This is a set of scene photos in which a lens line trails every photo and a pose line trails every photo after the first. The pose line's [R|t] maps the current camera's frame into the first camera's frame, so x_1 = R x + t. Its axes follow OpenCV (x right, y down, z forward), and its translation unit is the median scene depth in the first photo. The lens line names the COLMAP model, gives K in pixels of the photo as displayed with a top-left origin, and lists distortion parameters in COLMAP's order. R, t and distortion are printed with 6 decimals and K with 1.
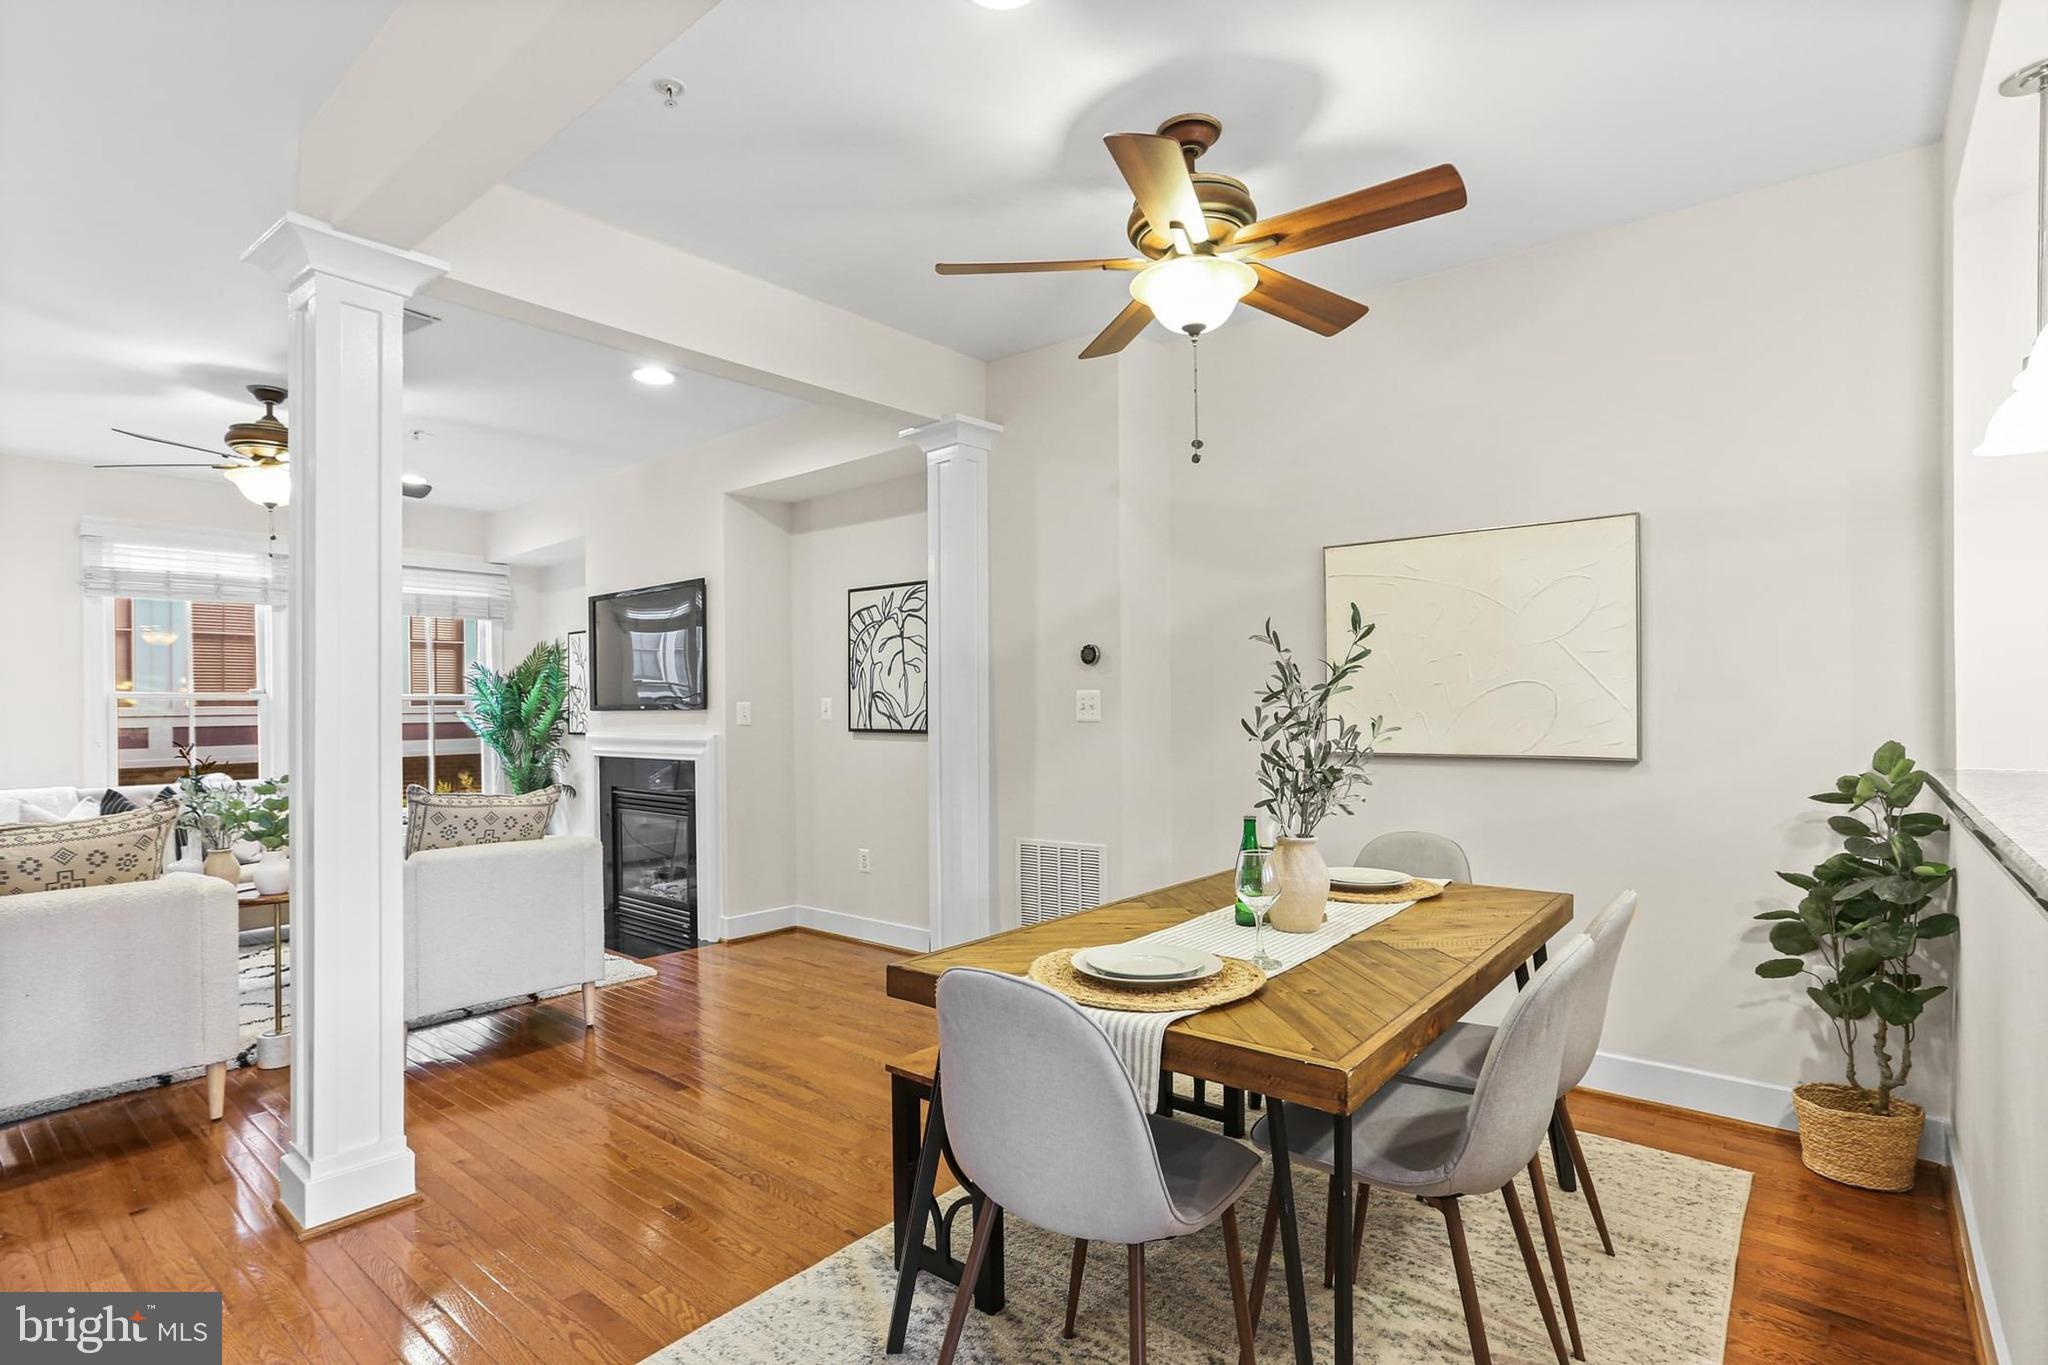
lens RADIAL K [[1005.0, 0, 1017.9], [0, 1005.0, 694.4], [0, 0, 1]] dist [-0.032759, 0.010301]
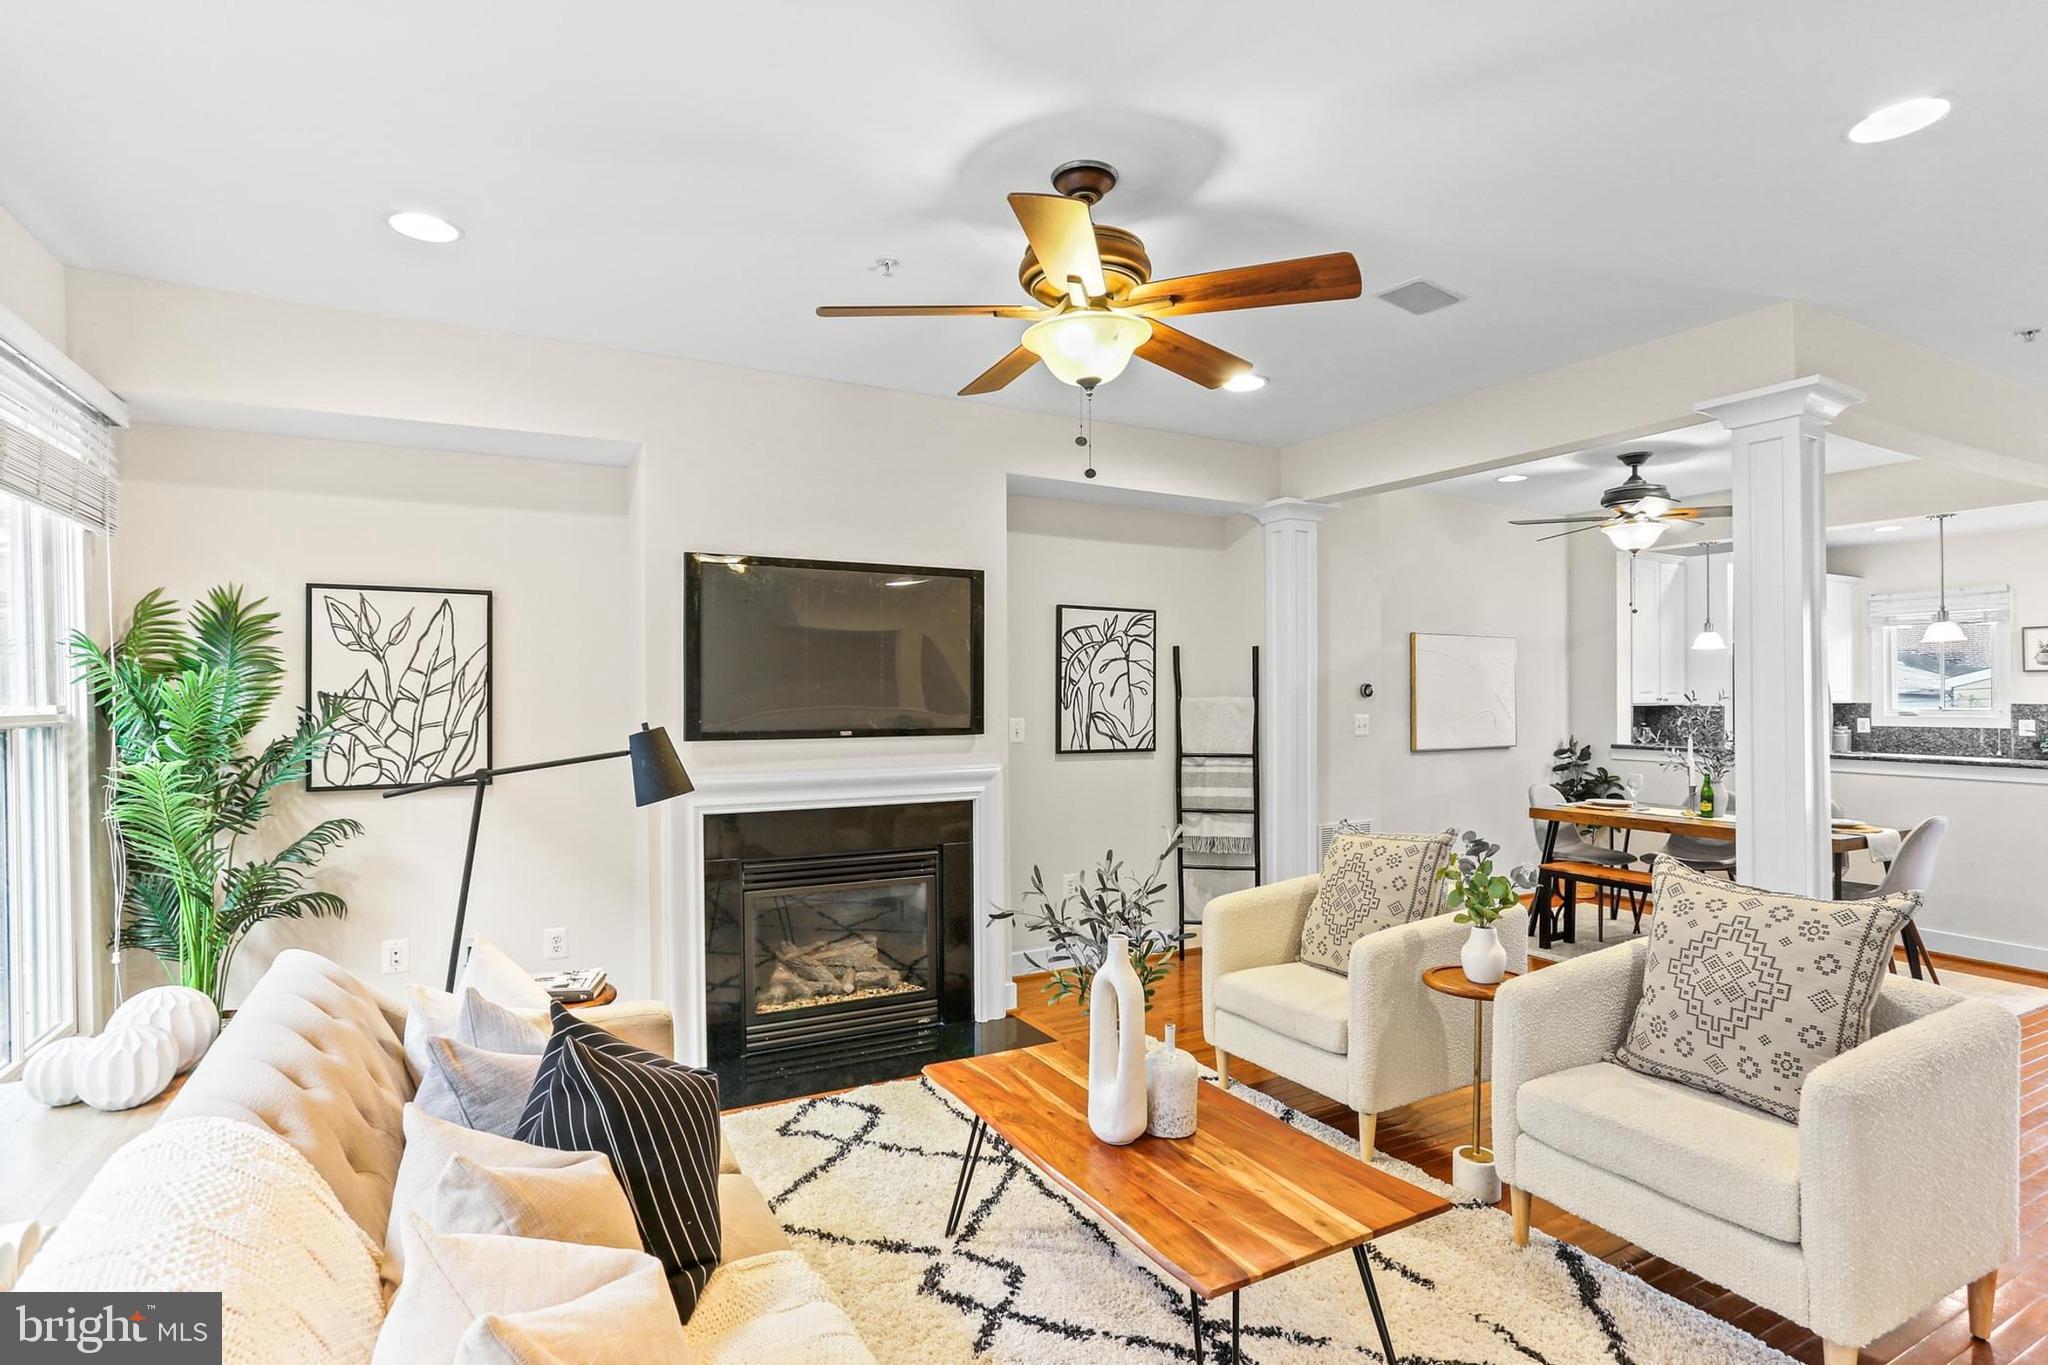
lens RADIAL K [[1005.0, 0, 1011.9], [0, 1005.0, 698.8], [0, 0, 1]] dist [-0.032759, 0.010301]
pose [[0.356984, 0.006831, 0.934086, -1.086788], [-0.013333, 0.999909, -0.002217, -0.012461], [-0.934016, -0.011663, 0.357042, 0.709840]]
